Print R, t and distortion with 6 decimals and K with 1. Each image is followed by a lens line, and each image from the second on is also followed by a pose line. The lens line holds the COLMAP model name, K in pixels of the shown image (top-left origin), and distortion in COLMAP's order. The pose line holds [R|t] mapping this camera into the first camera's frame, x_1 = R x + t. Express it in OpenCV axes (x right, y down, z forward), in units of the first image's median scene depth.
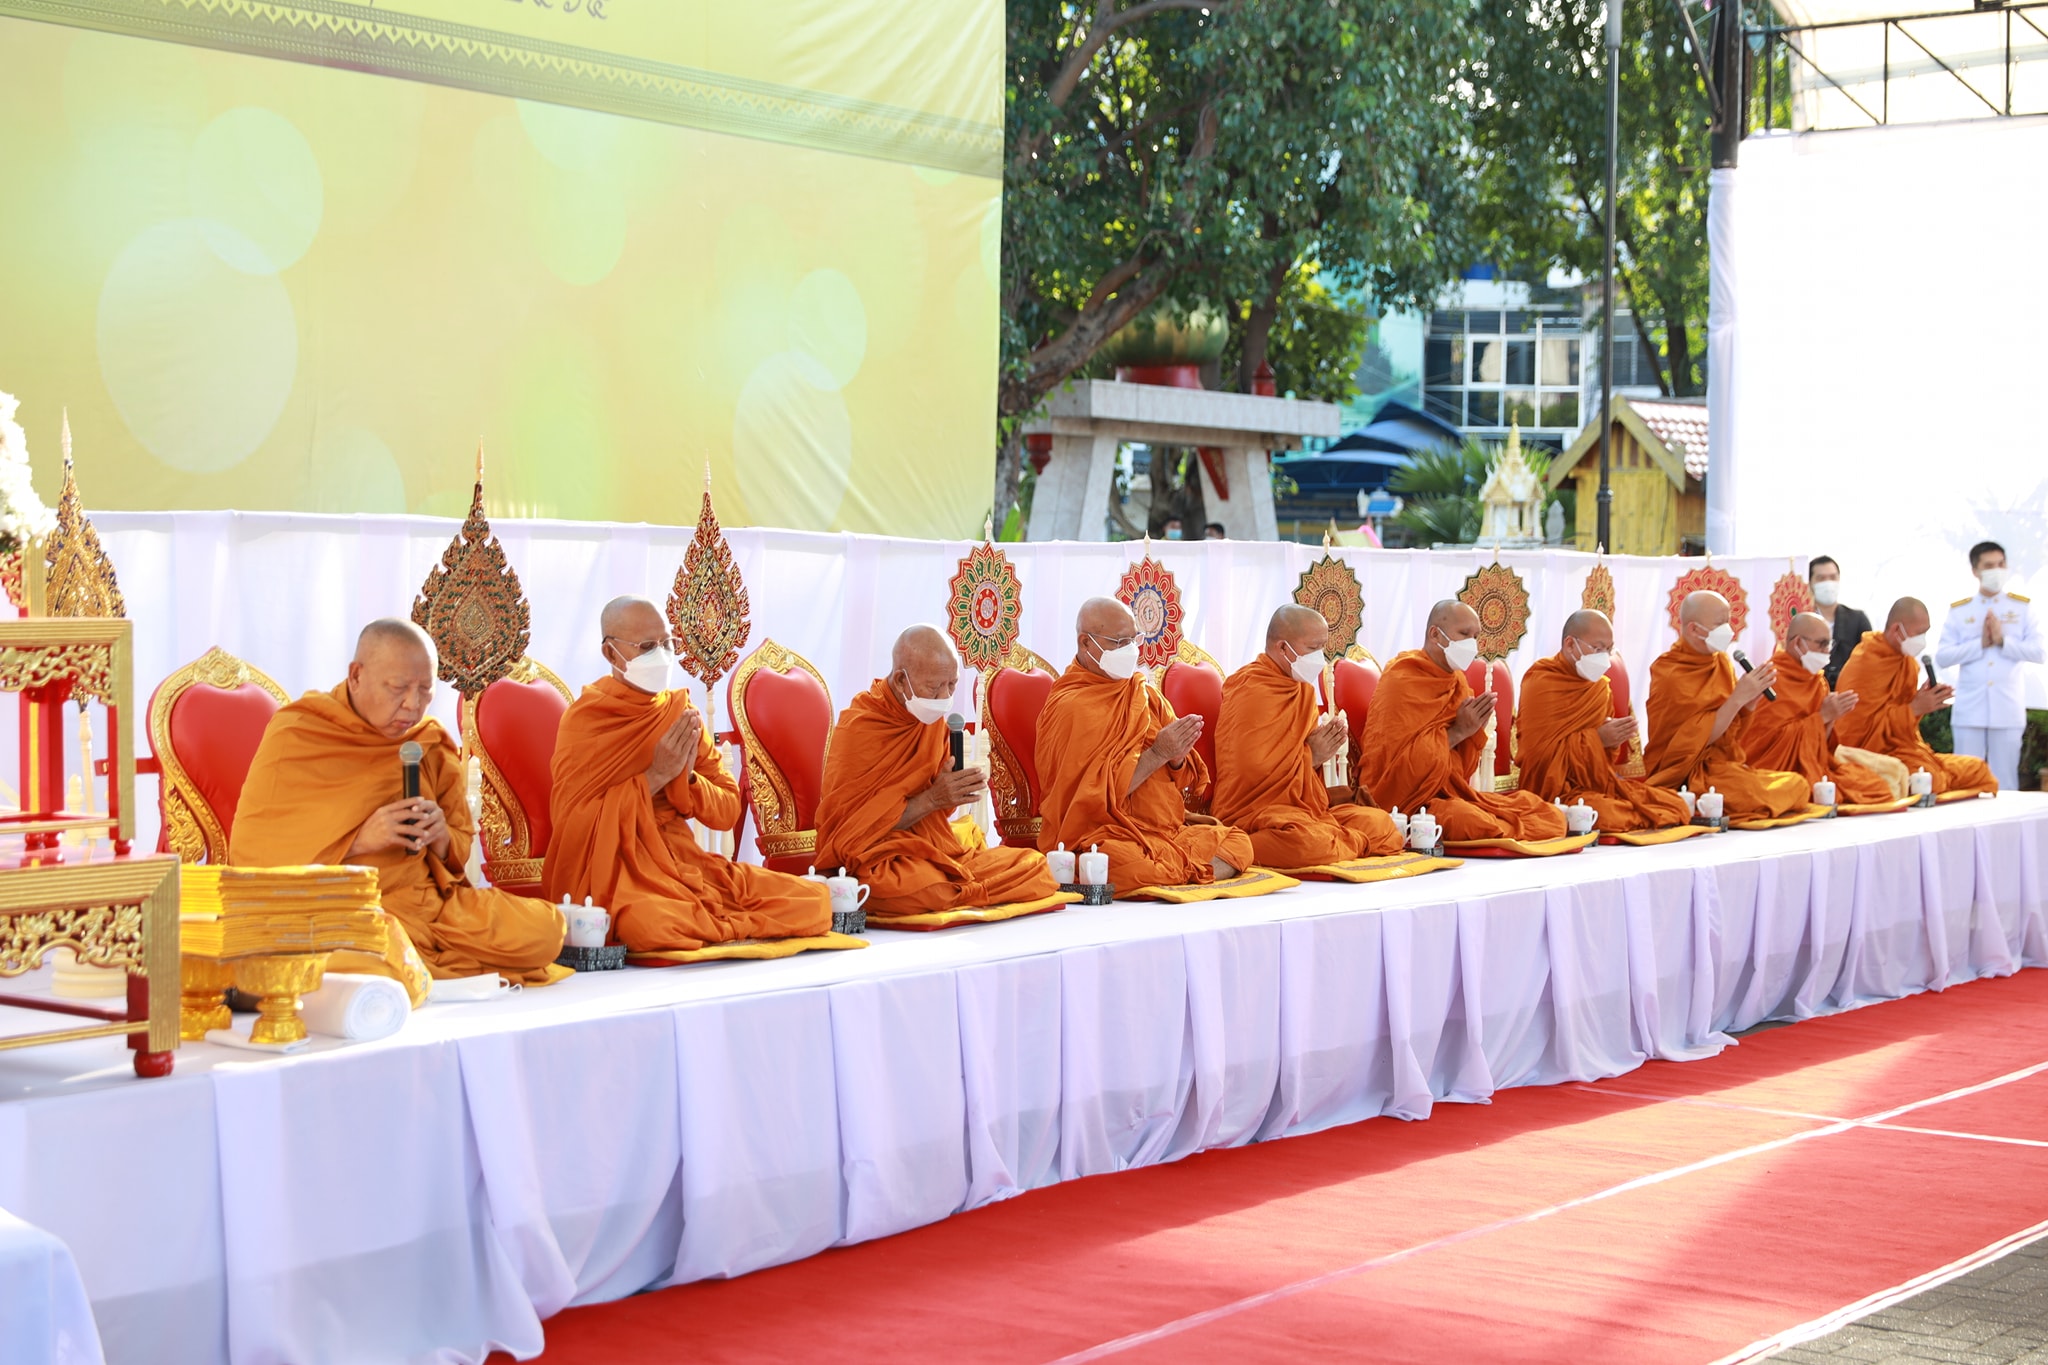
lens RADIAL K [[3226.3, 0, 1116.0], [0, 3226.3, 655.0], [0, 0, 1]] dist [-0.011345, 0.171186]
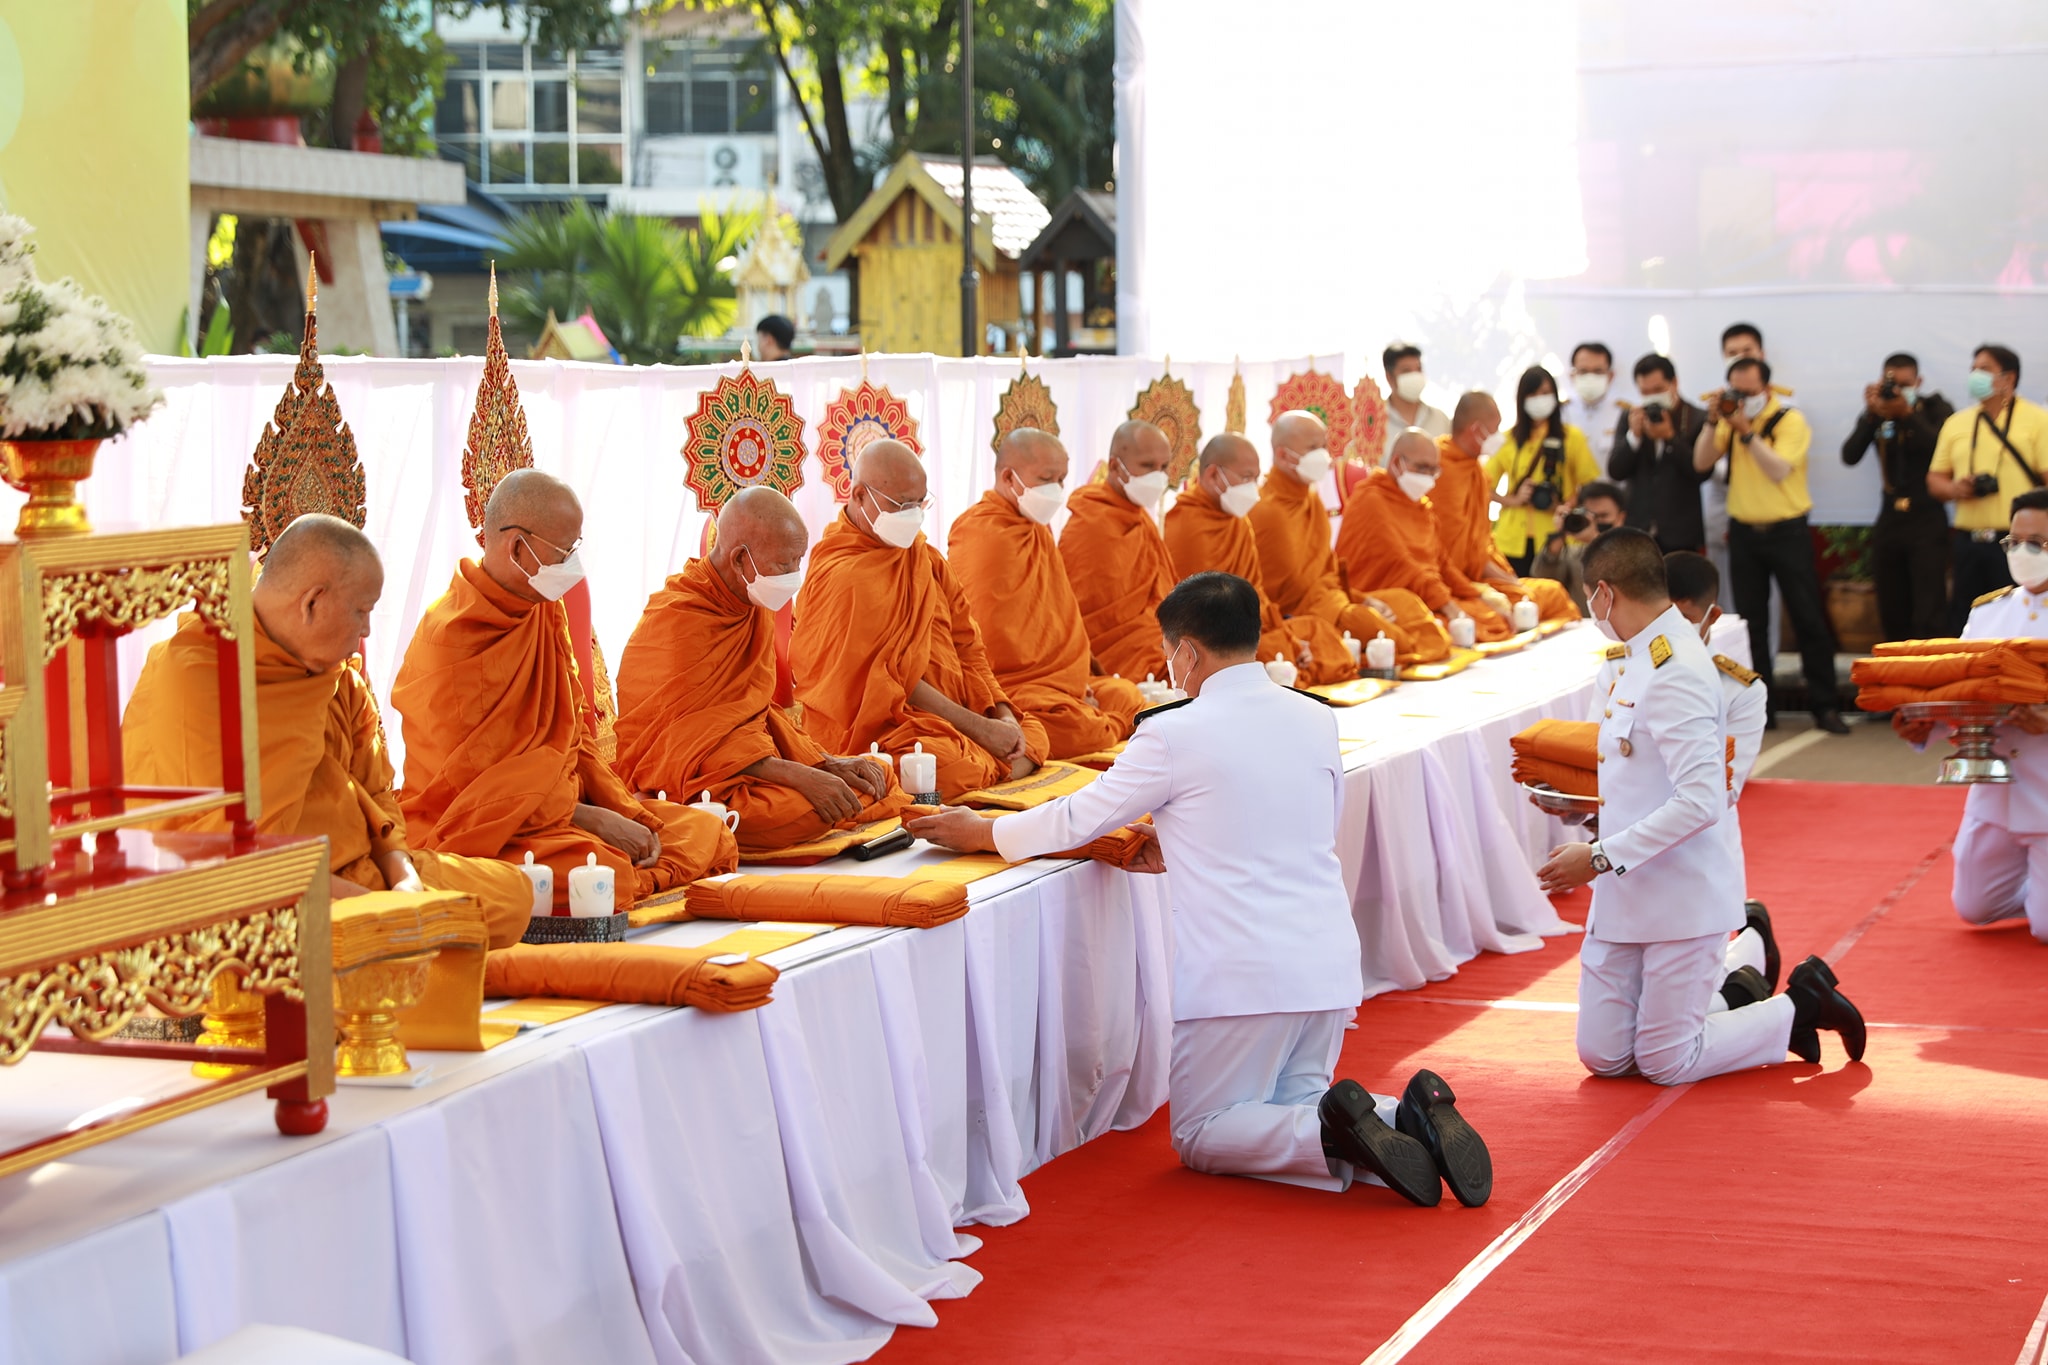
lens RADIAL K [[3879.3, 0, 1021.6], [0, 3879.3, 603.4], [0, 0, 1]] dist [0.037288, -0.124363]
pose [[0.960893, -0.037631, 0.274350, -0.286148], [0.027077, 0.998744, 0.042159, -0.018937], [-0.275592, -0.033082, 0.960705, 0.071636]]
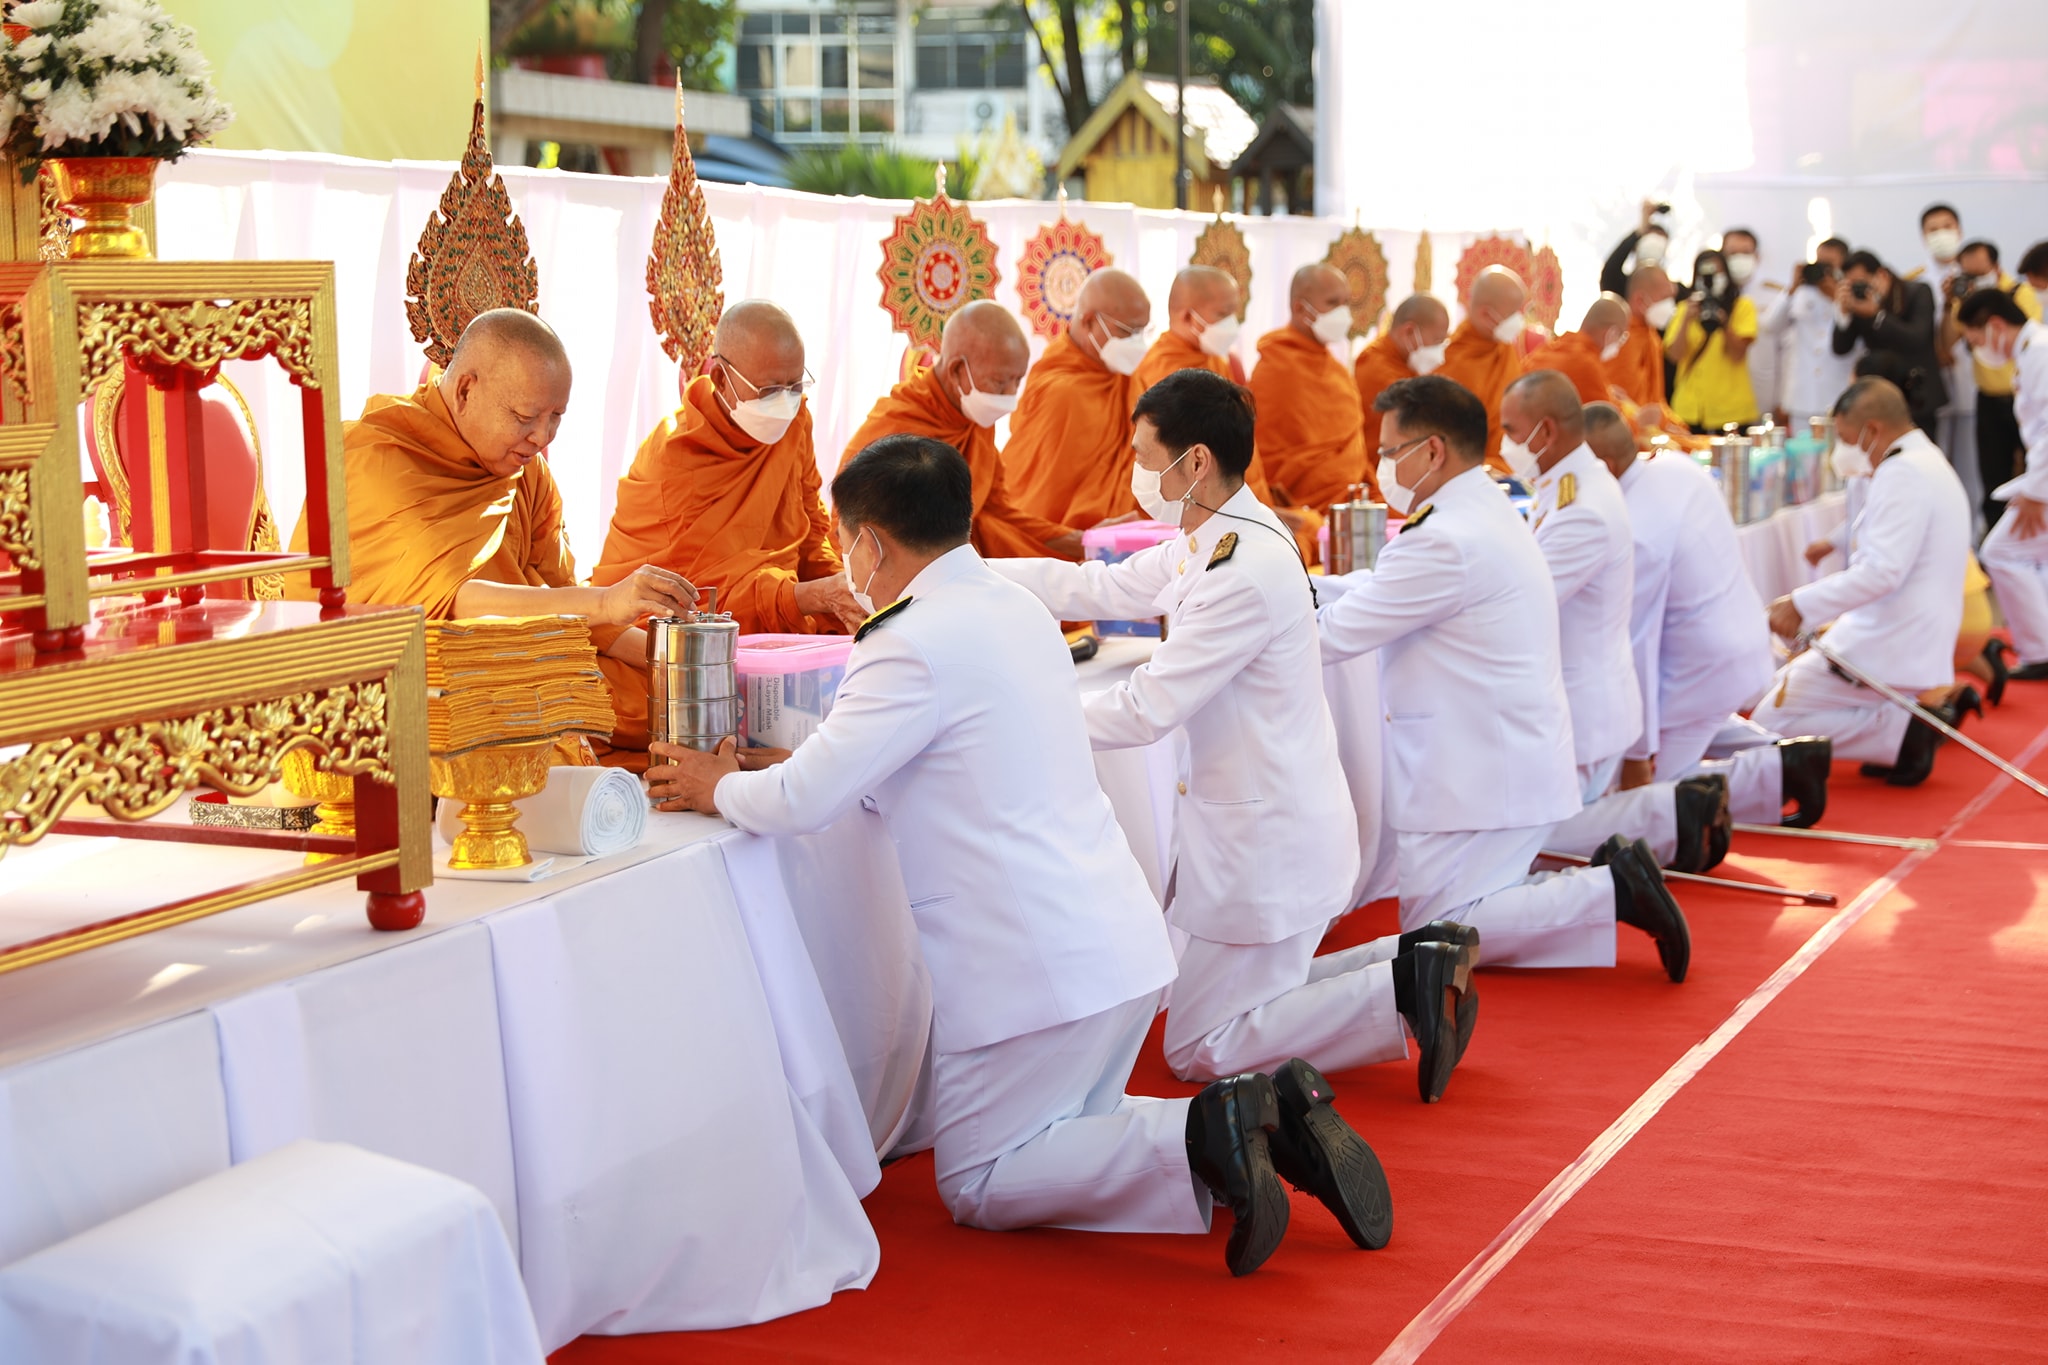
lens RADIAL K [[3251.1, 0, 1023.6], [0, 3251.1, 637.7], [0, 0, 1]] dist [0.005132, -0.013923]
pose [[0.977108, -0.041965, 0.208564, -0.233027], [0.025396, 0.996350, 0.081495, 0.011993], [-0.211223, -0.074332, 0.974607, 0.226940]]
